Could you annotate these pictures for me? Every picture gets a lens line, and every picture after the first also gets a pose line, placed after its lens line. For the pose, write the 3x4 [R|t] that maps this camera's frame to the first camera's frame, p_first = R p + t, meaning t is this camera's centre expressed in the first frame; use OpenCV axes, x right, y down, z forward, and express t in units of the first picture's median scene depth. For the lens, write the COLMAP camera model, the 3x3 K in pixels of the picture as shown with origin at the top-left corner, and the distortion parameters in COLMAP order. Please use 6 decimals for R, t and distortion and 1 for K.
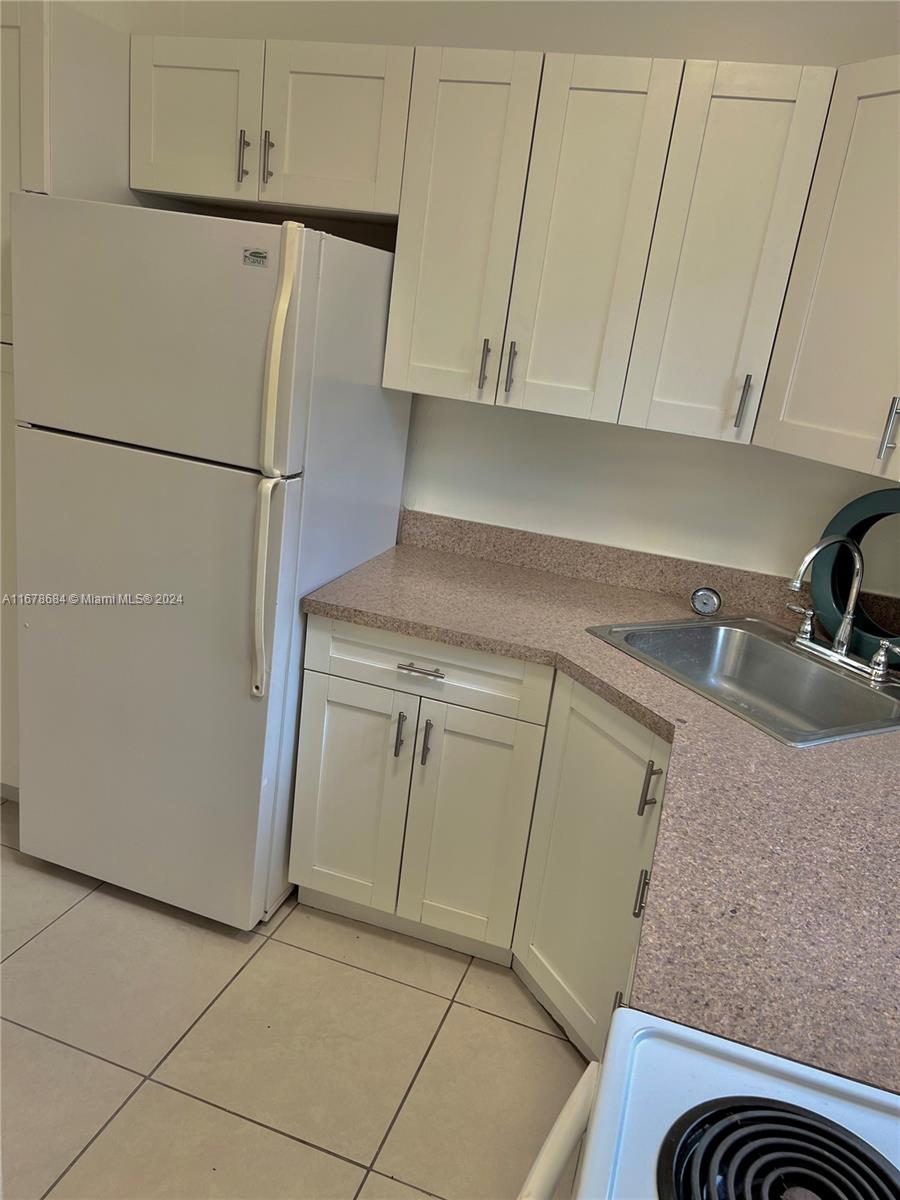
lens RADIAL K [[894.8, 0, 451.5], [0, 894.8, 608.3], [0, 0, 1]] dist [0.098342, -0.132331]
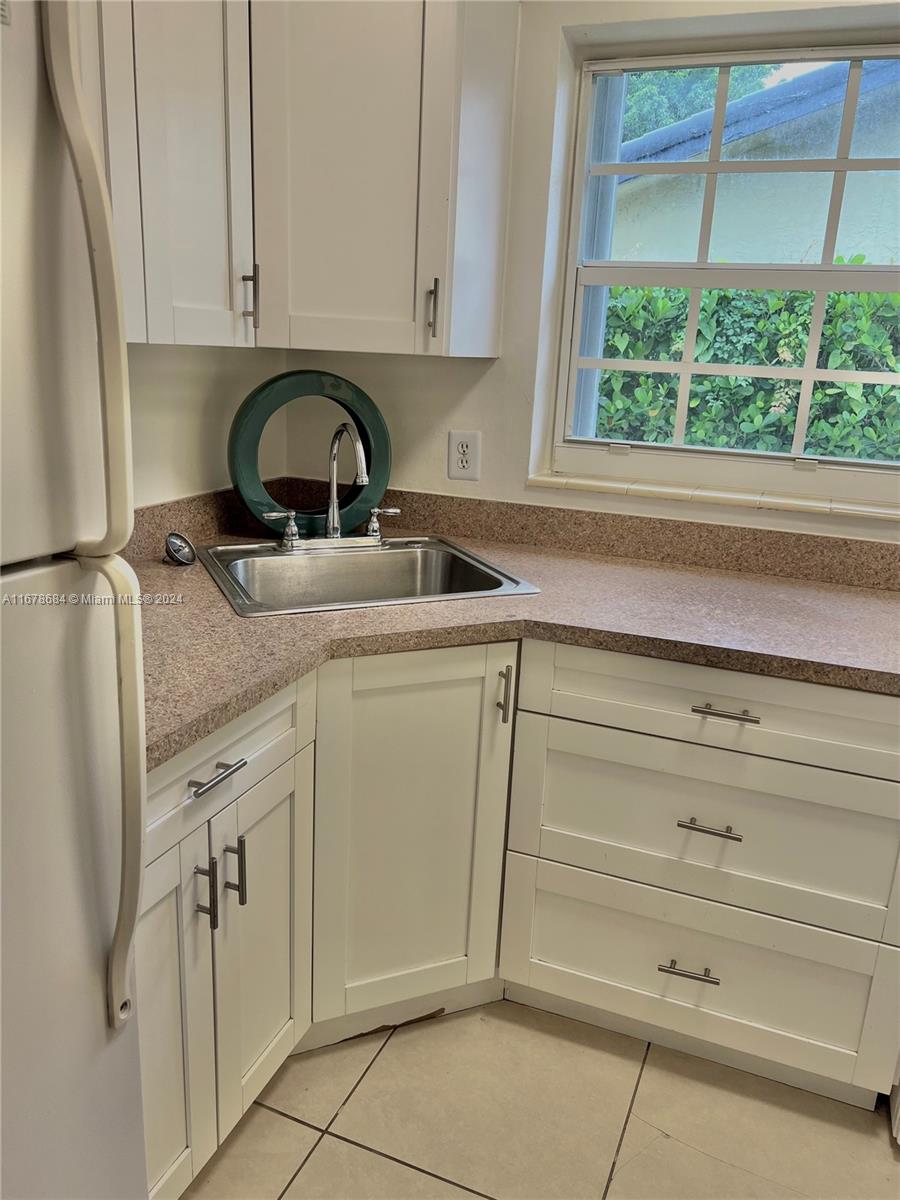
lens RADIAL K [[894.8, 0, 451.5], [0, 894.8, 608.3], [0, 0, 1]] dist [0.098342, -0.132331]
pose [[0.068701, -0.389628, 0.918406, -0.543048], [0.269739, 0.893548, 0.358905, -0.212141], [-0.960480, 0.223073, 0.166485, 0.709184]]
